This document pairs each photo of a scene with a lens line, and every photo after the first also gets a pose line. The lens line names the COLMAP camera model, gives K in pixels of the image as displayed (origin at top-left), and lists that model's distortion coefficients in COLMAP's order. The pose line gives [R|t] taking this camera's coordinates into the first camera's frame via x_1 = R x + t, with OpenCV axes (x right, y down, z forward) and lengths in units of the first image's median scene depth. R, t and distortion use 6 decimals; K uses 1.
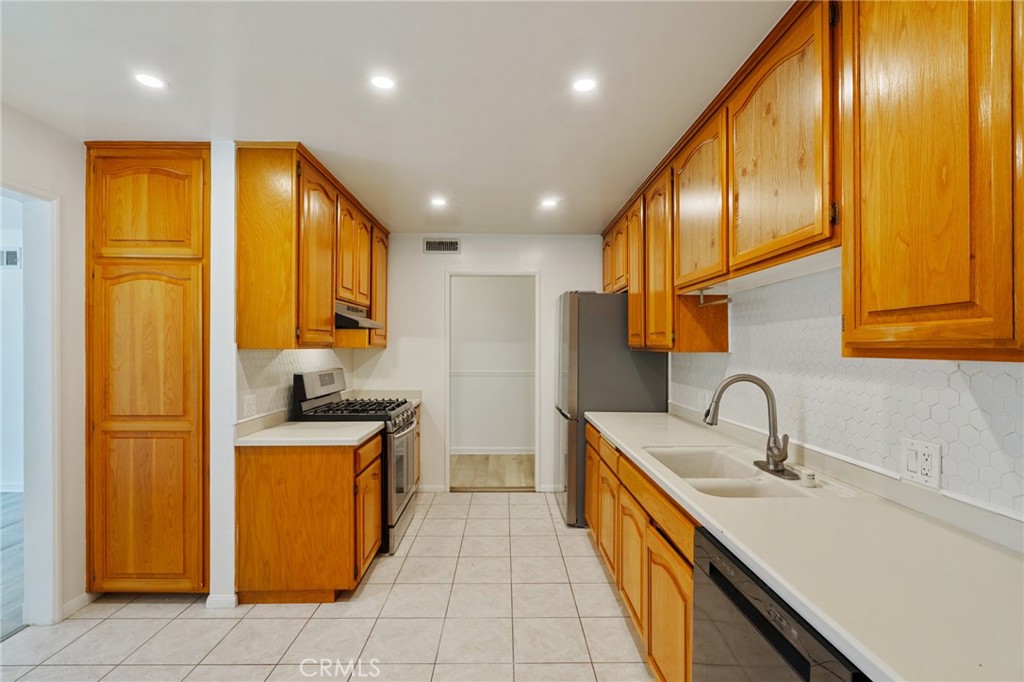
lens RADIAL K [[463.6, 0, 511.0], [0, 463.6, 349.6], [0, 0, 1]] dist [-0.002184, 0.000202]
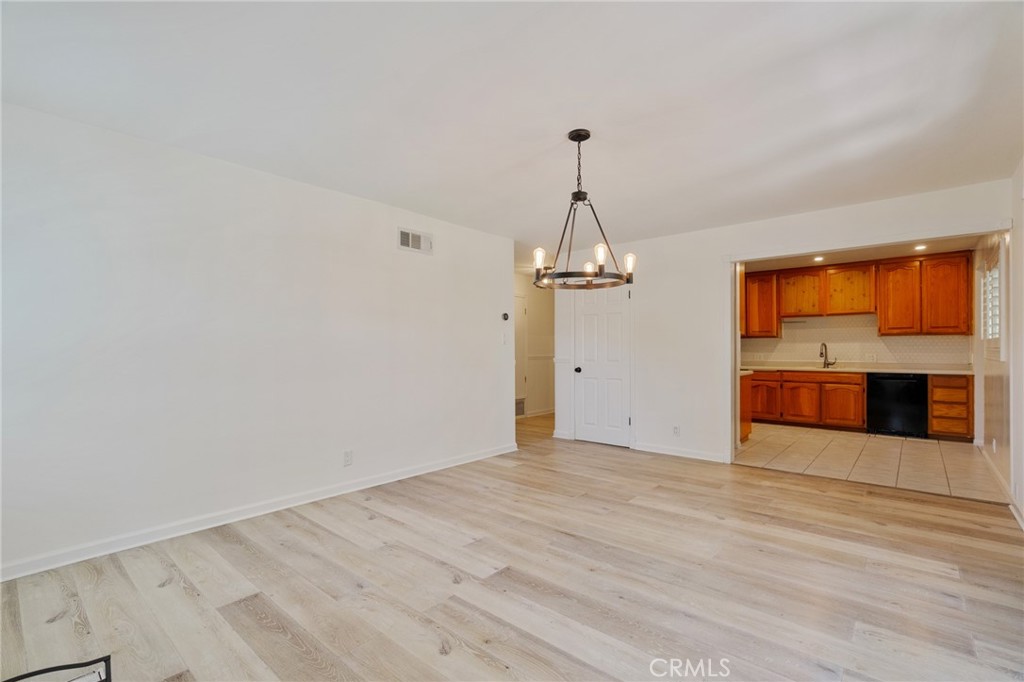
lens RADIAL K [[463.6, 0, 511.0], [0, 463.6, 349.6], [0, 0, 1]] dist [-0.002184, 0.000202]
pose [[0.666156, -0.005258, 0.745794, -3.017820], [0.009332, 0.999956, -0.001285, 0.068704], [-0.745754, 0.007816, 0.666175, 0.314626]]
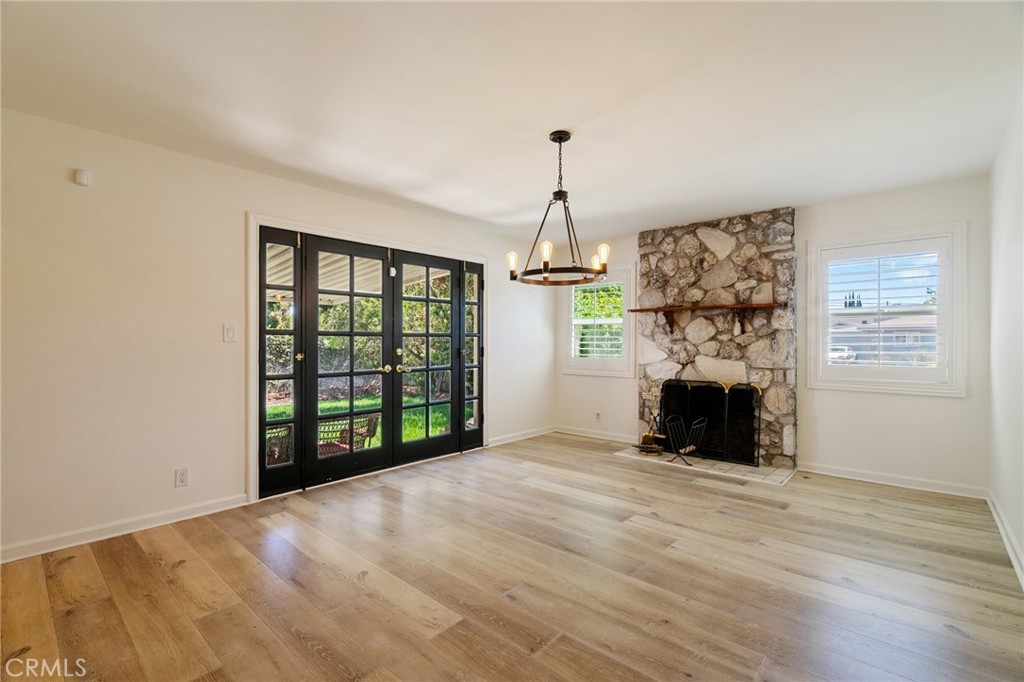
lens RADIAL K [[462.1, 0, 512.0], [0, 462.1, 341.0], [0, 0, 1]] dist [-0.002343, 0.000802]
pose [[-0.677687, -0.003965, -0.735339, -1.158092], [-0.006489, 0.999979, 0.000588, 0.062005], [0.735321, 0.005170, -0.677699, 1.618630]]
